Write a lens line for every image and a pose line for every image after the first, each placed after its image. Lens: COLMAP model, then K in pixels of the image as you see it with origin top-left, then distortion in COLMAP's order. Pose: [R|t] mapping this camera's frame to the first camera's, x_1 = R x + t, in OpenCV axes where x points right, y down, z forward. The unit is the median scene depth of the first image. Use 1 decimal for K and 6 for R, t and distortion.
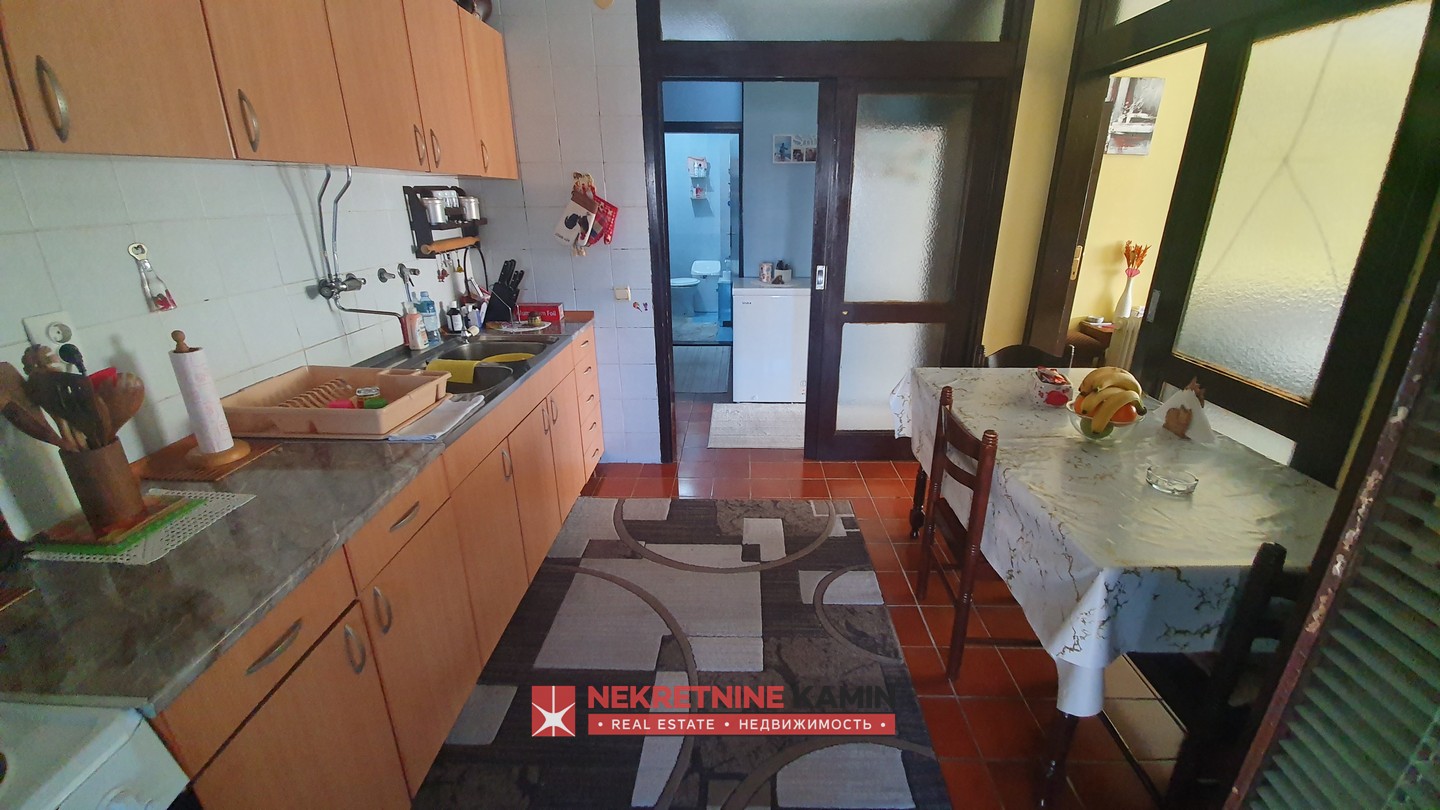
lens RADIAL K [[577.0, 0, 723.0], [0, 577.0, 404.2], [0, 0, 1]] dist [0.007514, -0.013548]
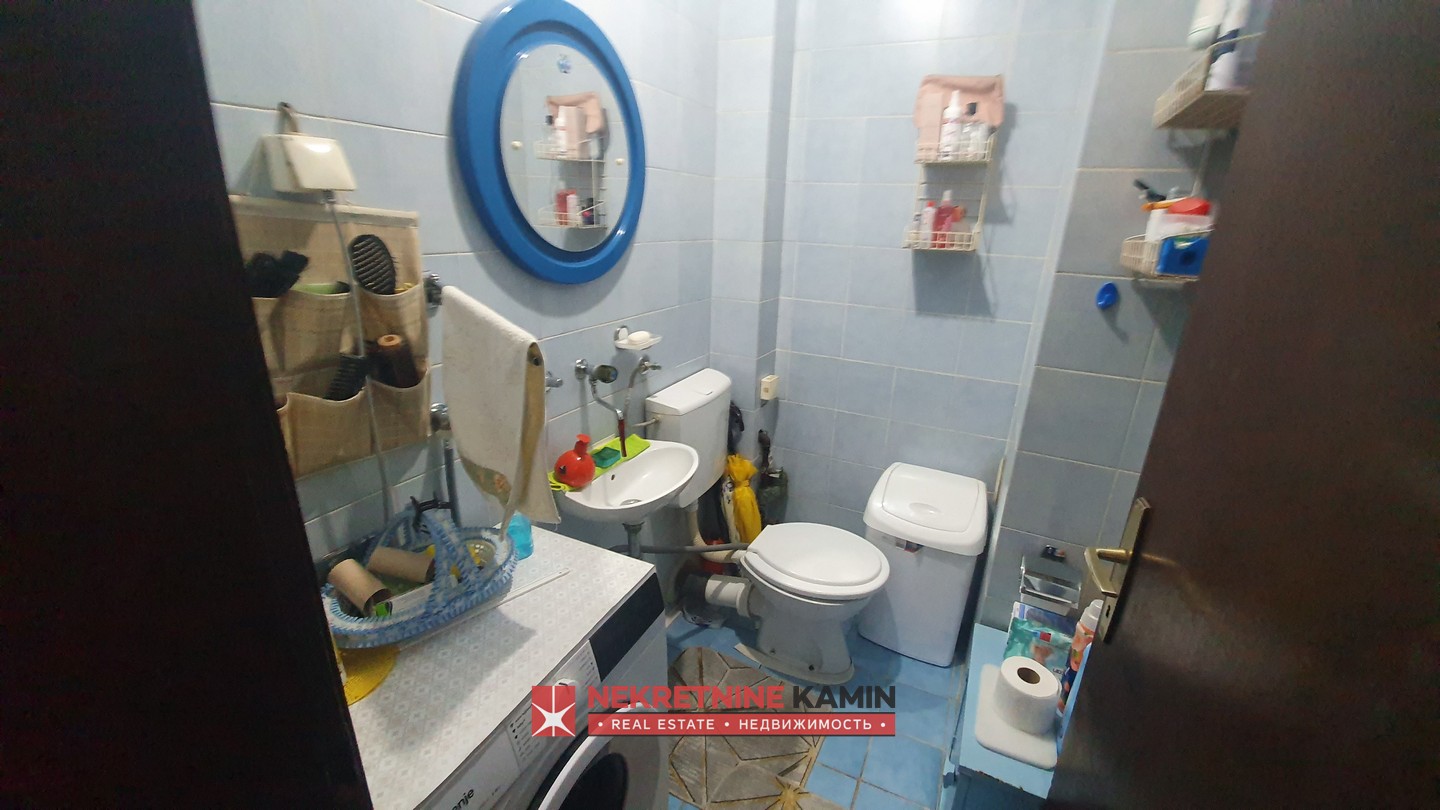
lens RADIAL K [[577.0, 0, 720.7], [0, 577.0, 407.6], [0, 0, 1]] dist [0.007514, -0.013548]
pose [[0.927981, 0.161354, -0.335881, -0.036017], [-0.168368, 0.985689, 0.008344, -0.278189], [0.332421, 0.048808, 0.941867, 0.747355]]
